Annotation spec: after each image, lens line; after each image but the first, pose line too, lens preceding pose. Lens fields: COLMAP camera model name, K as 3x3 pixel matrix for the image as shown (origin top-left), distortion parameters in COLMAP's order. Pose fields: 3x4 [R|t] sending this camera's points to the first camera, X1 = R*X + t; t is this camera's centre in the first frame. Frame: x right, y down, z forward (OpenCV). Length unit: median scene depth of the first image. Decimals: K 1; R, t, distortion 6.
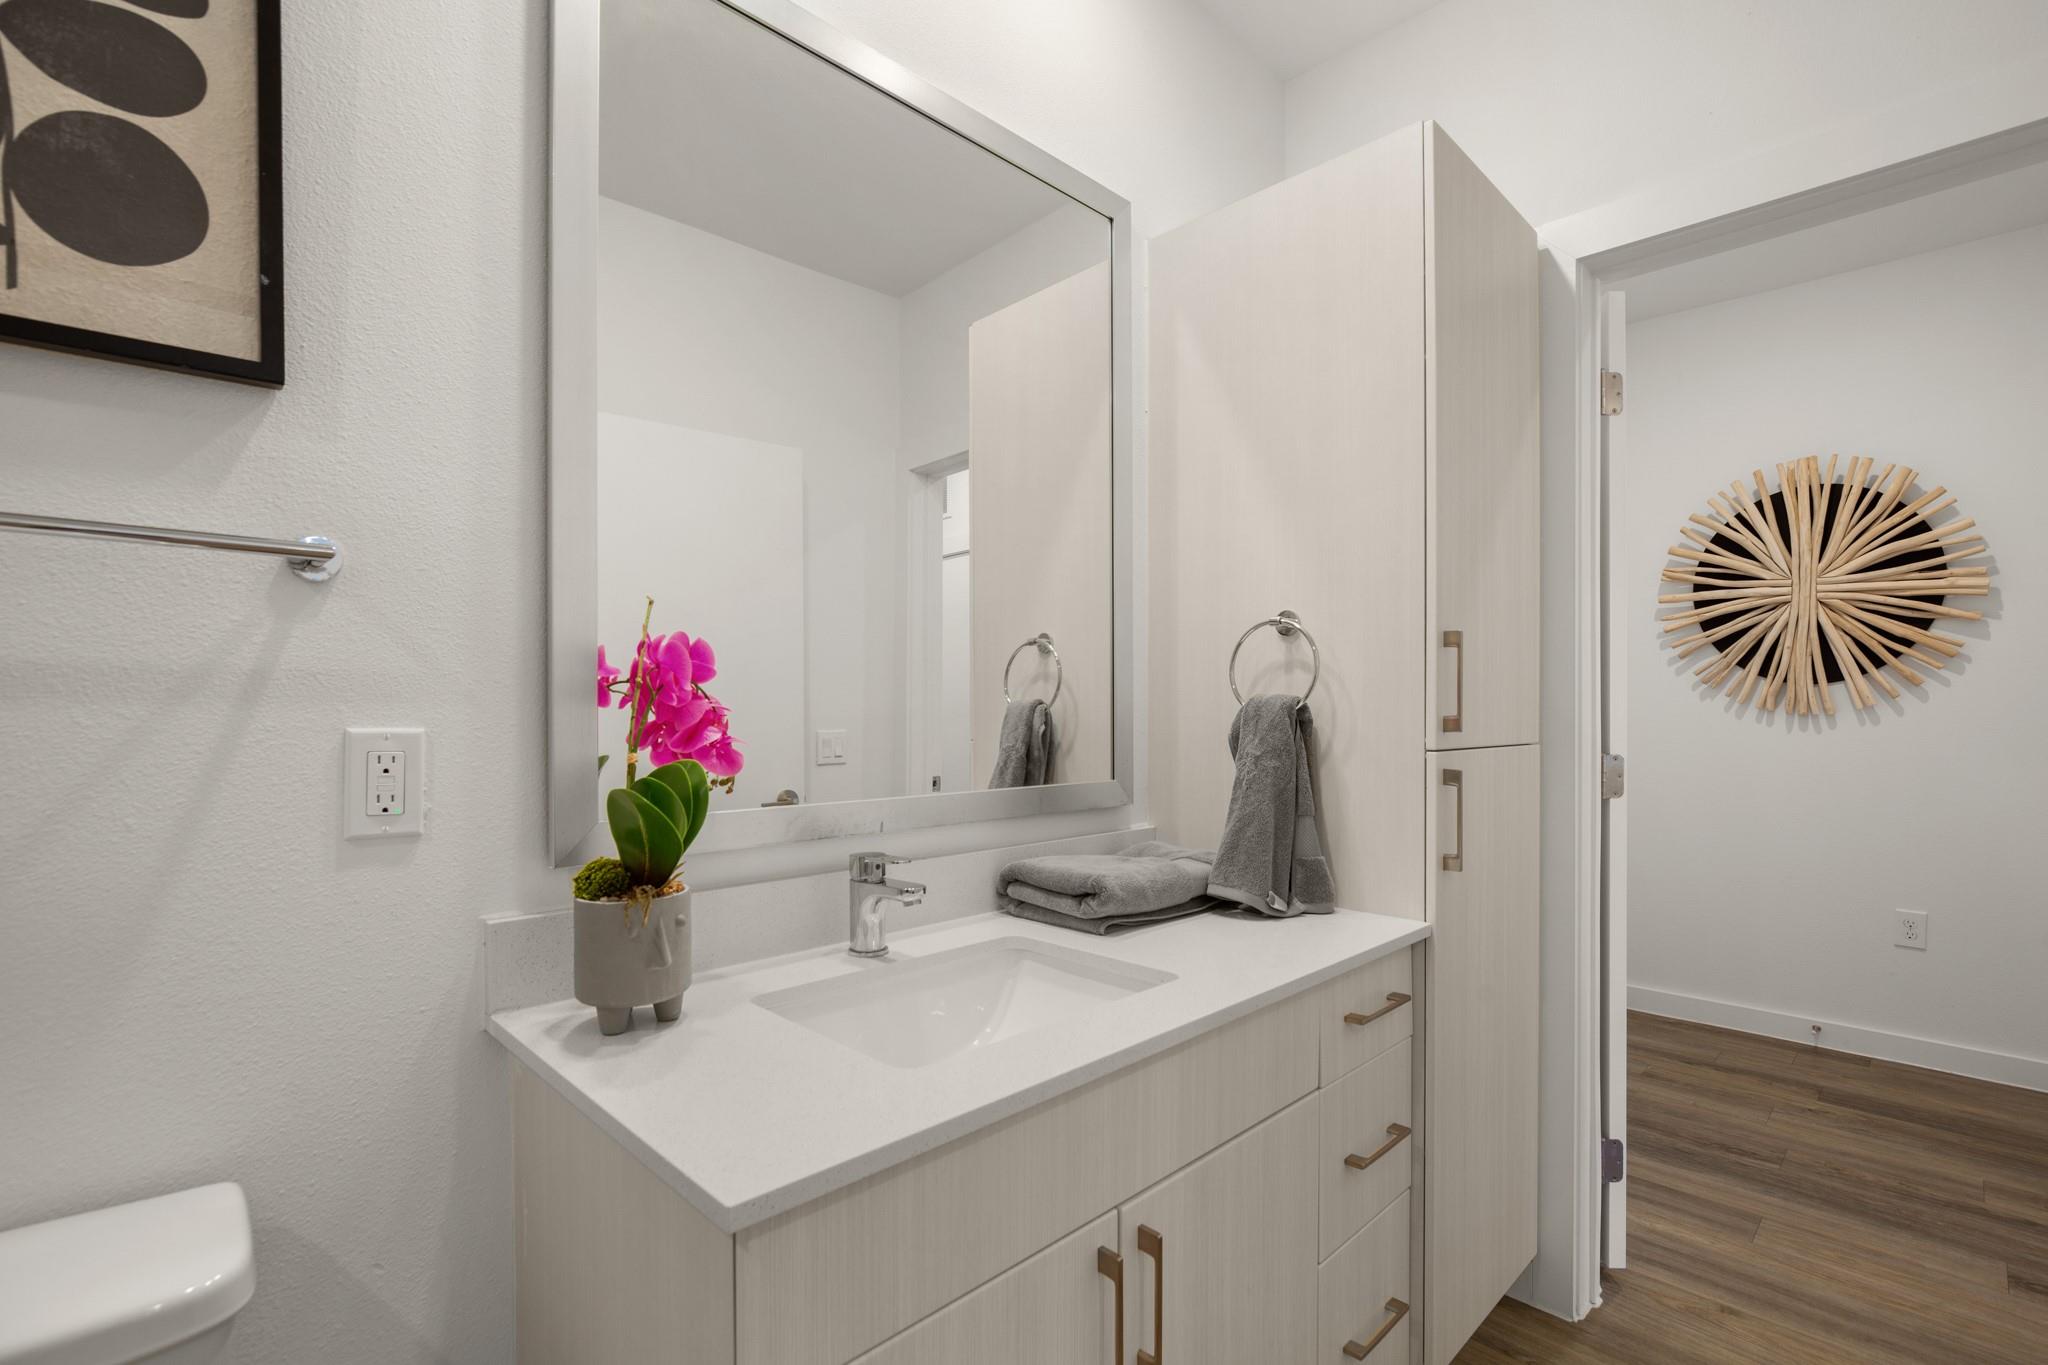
lens RADIAL K [[942.7, 0, 1030.3], [0, 942.7, 700.6], [0, 0, 1]] dist [-0.026761, 0.008205]
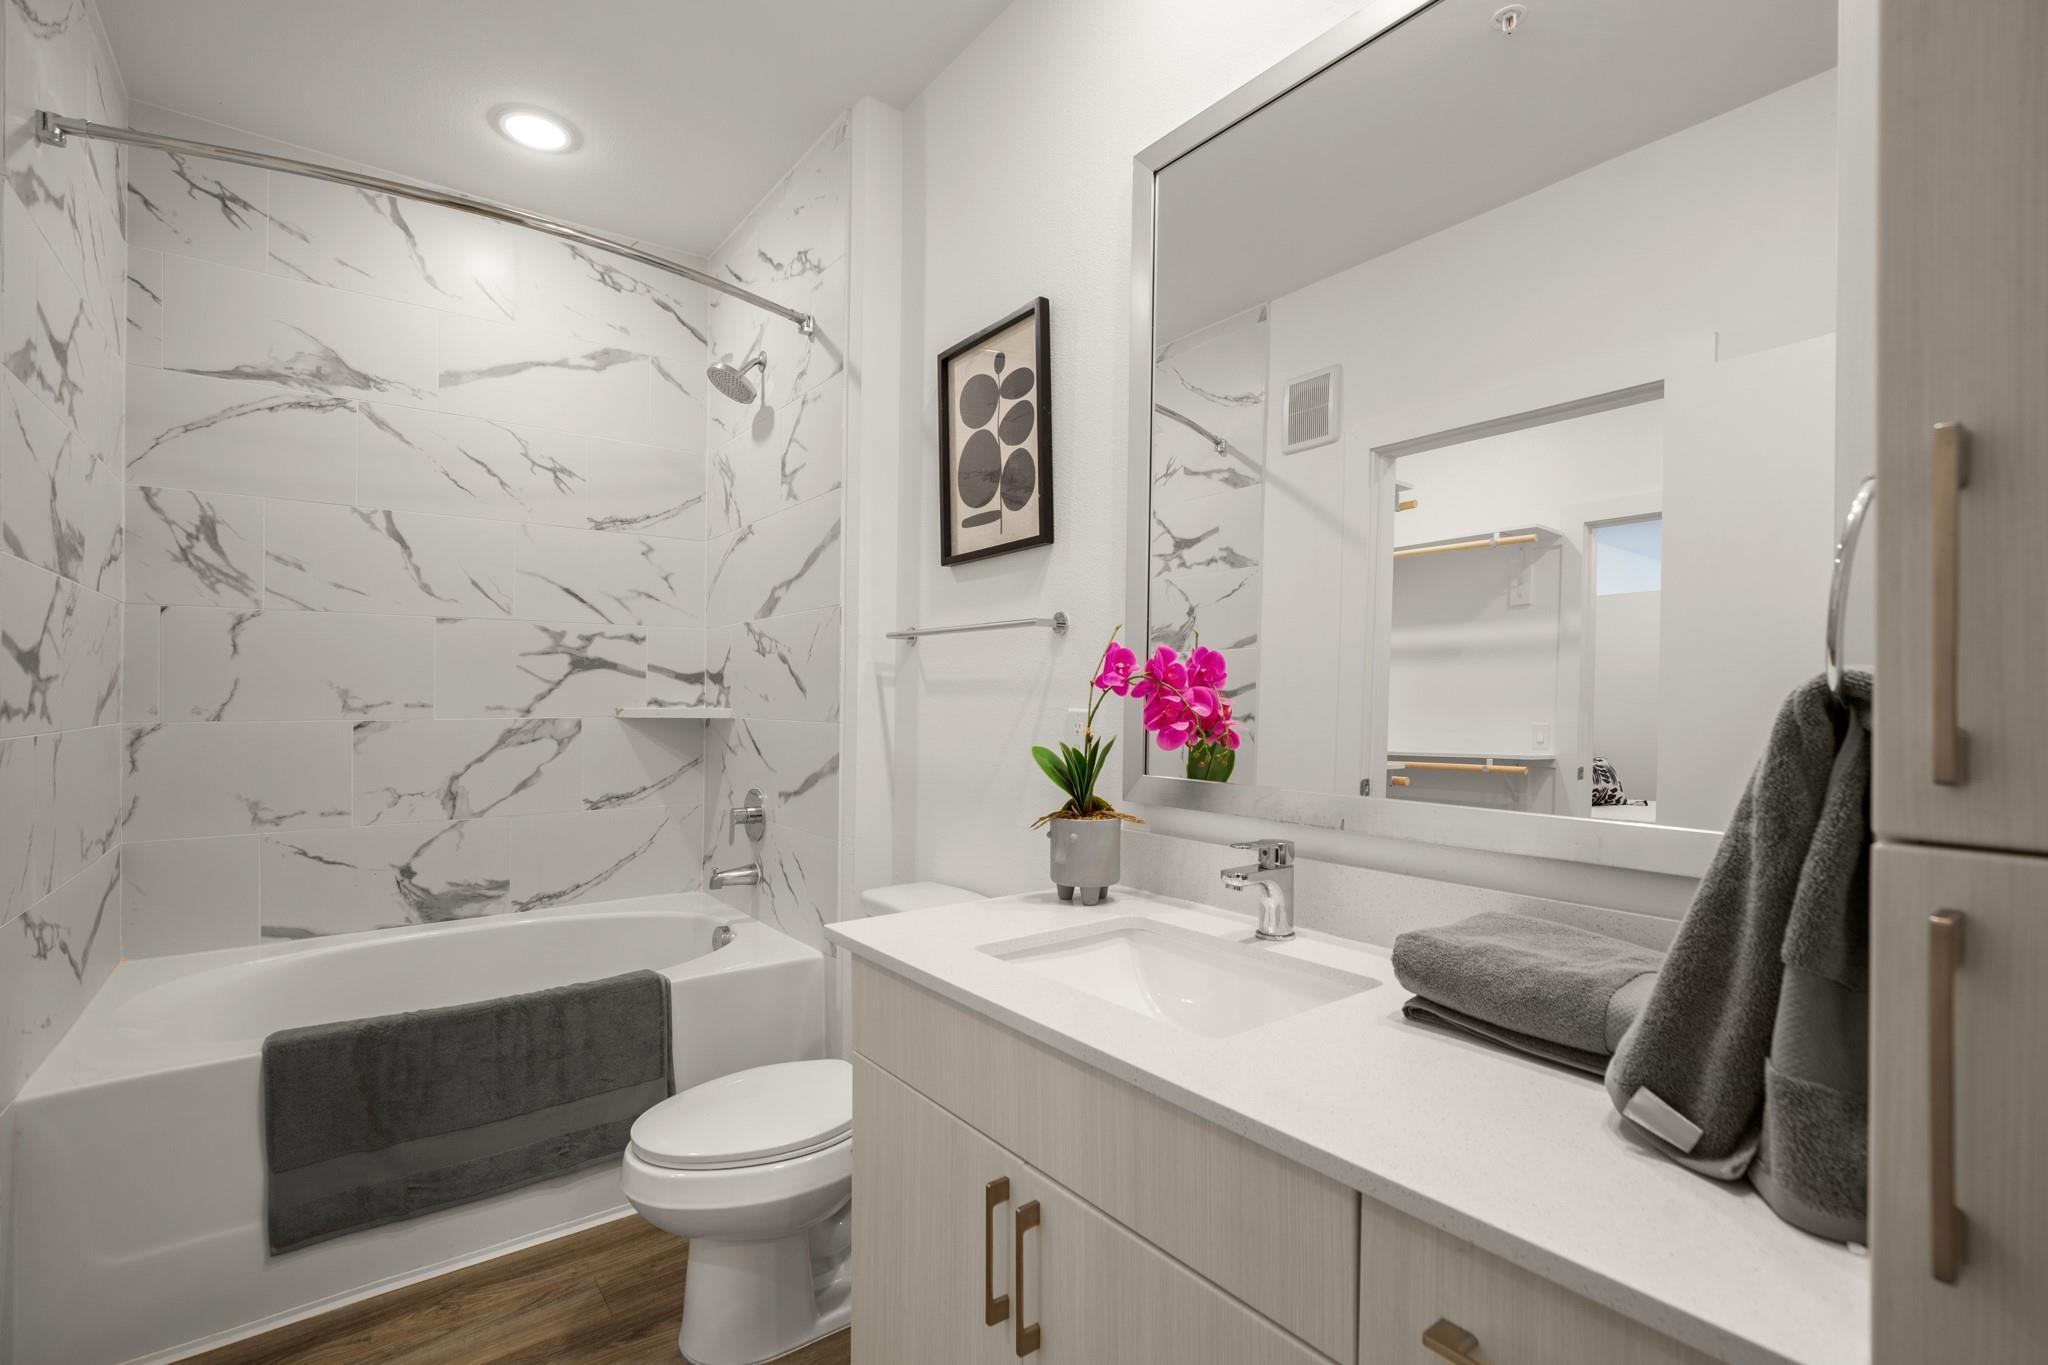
lens RADIAL K [[942.7, 0, 1030.9], [0, 942.7, 690.3], [0, 0, 1]] dist [-0.026761, 0.008205]
pose [[-0.142552, -0.012183, -0.989712, 1.109894], [0.006302, 0.999893, -0.013216, 0.014741], [0.989767, -0.008122, -0.142459, 1.113313]]
